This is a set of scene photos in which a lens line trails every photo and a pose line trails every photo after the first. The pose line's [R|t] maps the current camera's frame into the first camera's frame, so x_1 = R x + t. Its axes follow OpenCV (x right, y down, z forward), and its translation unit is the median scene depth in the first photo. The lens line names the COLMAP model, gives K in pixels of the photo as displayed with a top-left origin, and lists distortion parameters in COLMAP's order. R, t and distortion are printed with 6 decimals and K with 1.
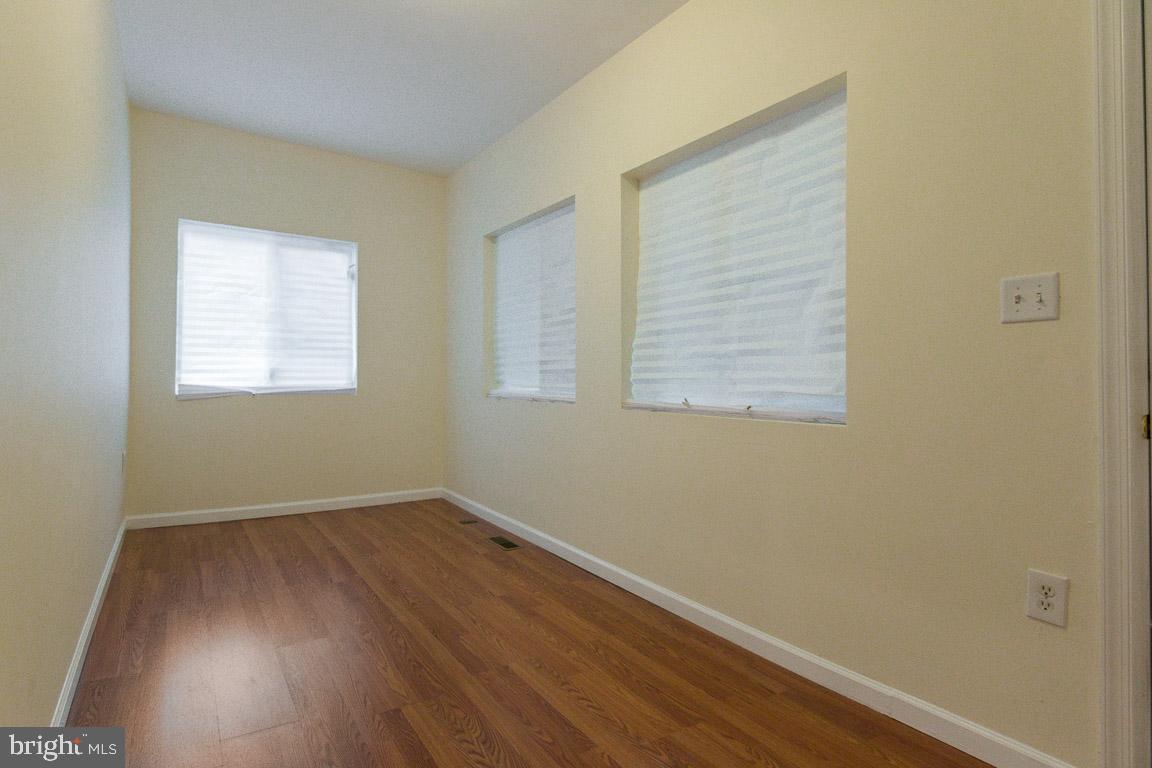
lens RADIAL K [[585.0, 0, 568.5], [0, 585.0, 364.6], [0, 0, 1]] dist [0.024364, -0.010856]
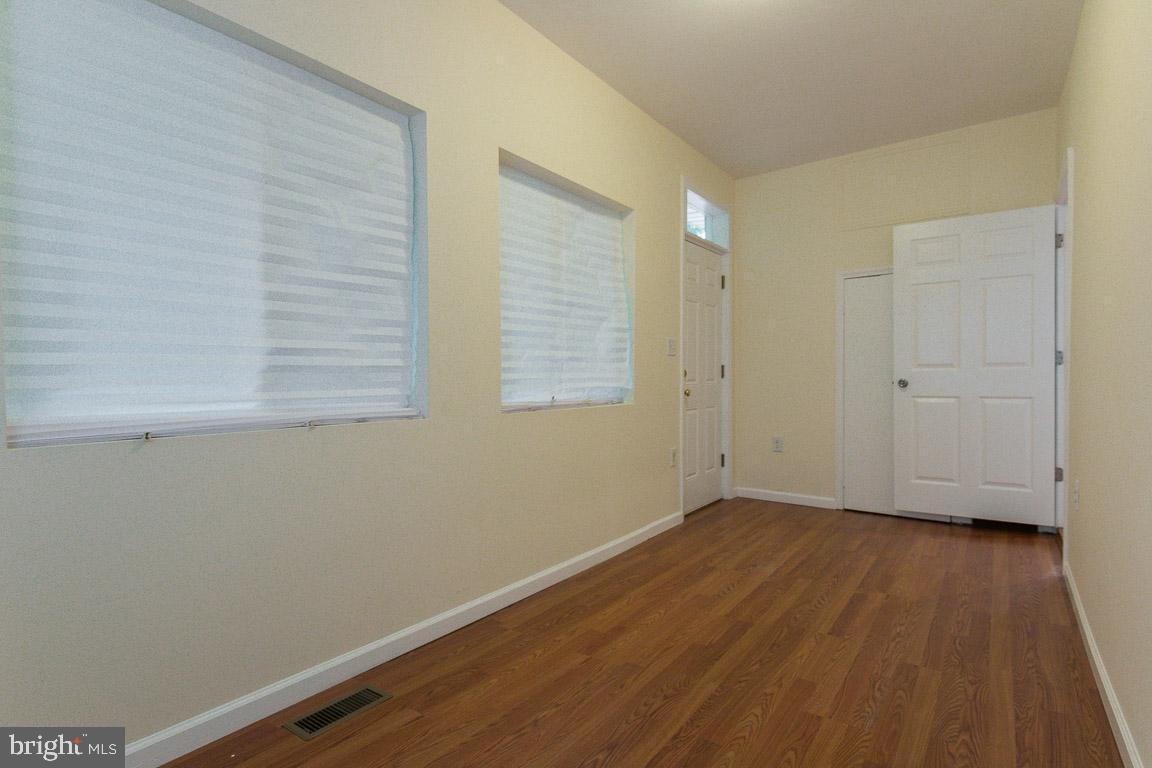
lens RADIAL K [[585.0, 0, 575.7], [0, 585.0, 383.3], [0, 0, 1]] dist [0.024364, -0.010856]
pose [[-0.354766, -0.020602, 0.934728, -0.927575], [-0.025171, 0.999605, 0.012479, 0.017670], [-0.934616, -0.019101, -0.355145, 1.425884]]
